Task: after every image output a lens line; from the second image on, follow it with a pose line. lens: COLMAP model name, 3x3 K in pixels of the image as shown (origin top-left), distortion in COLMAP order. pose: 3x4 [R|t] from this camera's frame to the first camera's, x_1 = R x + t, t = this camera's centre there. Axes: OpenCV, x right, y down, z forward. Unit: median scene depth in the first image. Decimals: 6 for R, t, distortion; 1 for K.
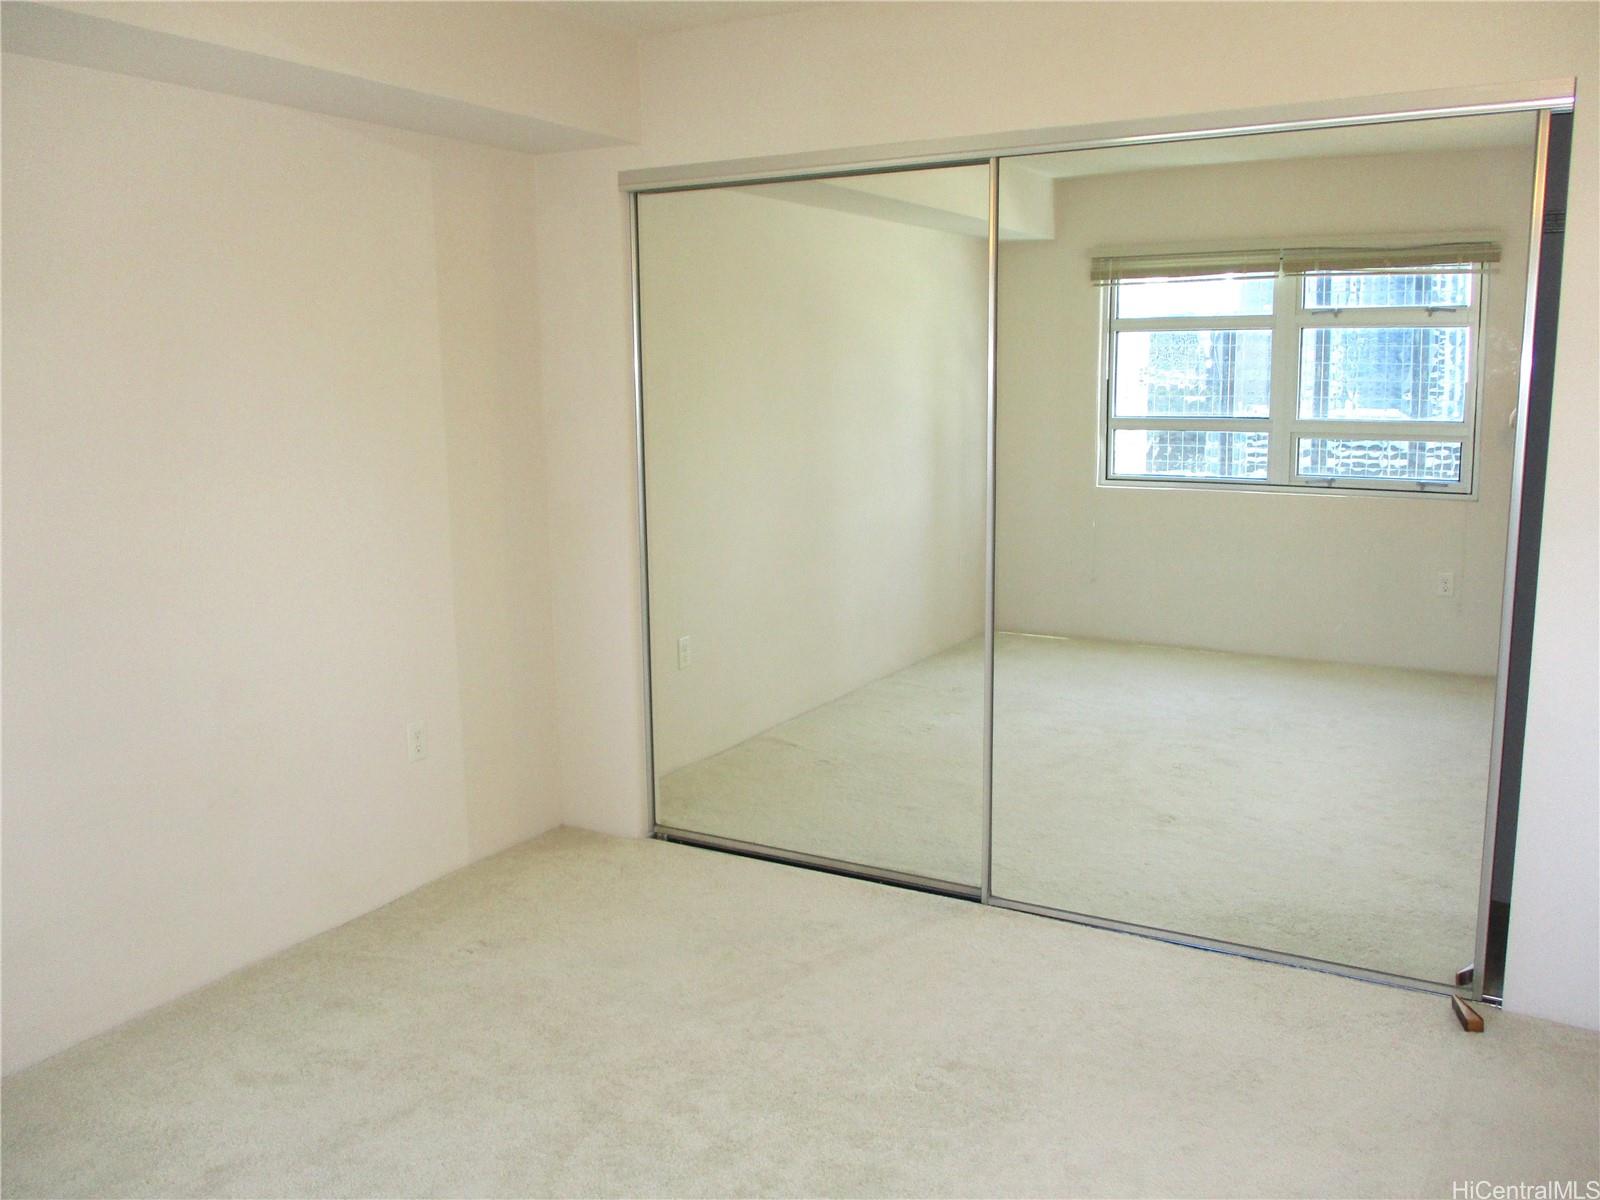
lens RADIAL K [[1374.3, 0, 807.0], [0, 1374.3, 598.6], [0, 0, 1]] dist [-0.020418, 0.002325]
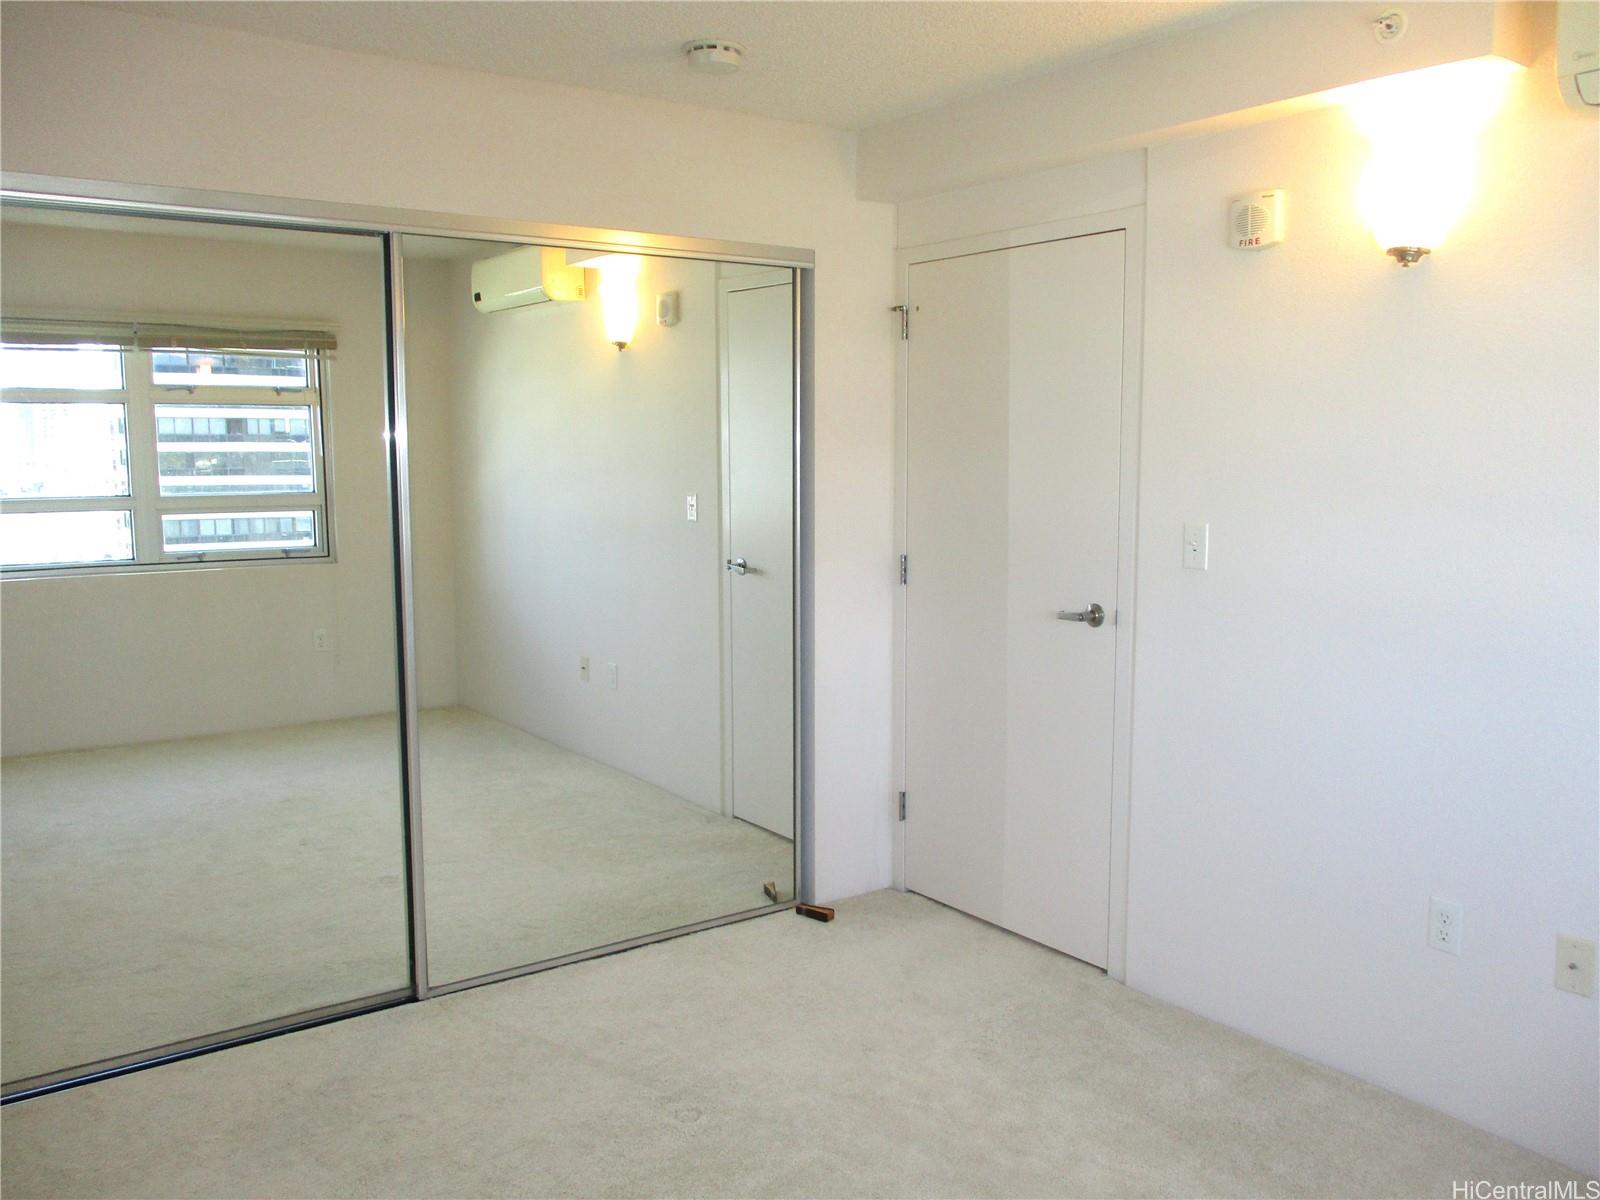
lens RADIAL K [[1374.3, 0, 807.0], [0, 1374.3, 598.6], [0, 0, 1]] dist [-0.020418, 0.002325]
pose [[0.408056, -0.106881, 0.906679, -0.360339], [0.149371, 0.987557, 0.049189, -0.038572], [-0.900654, 0.115359, 0.418944, 0.186662]]
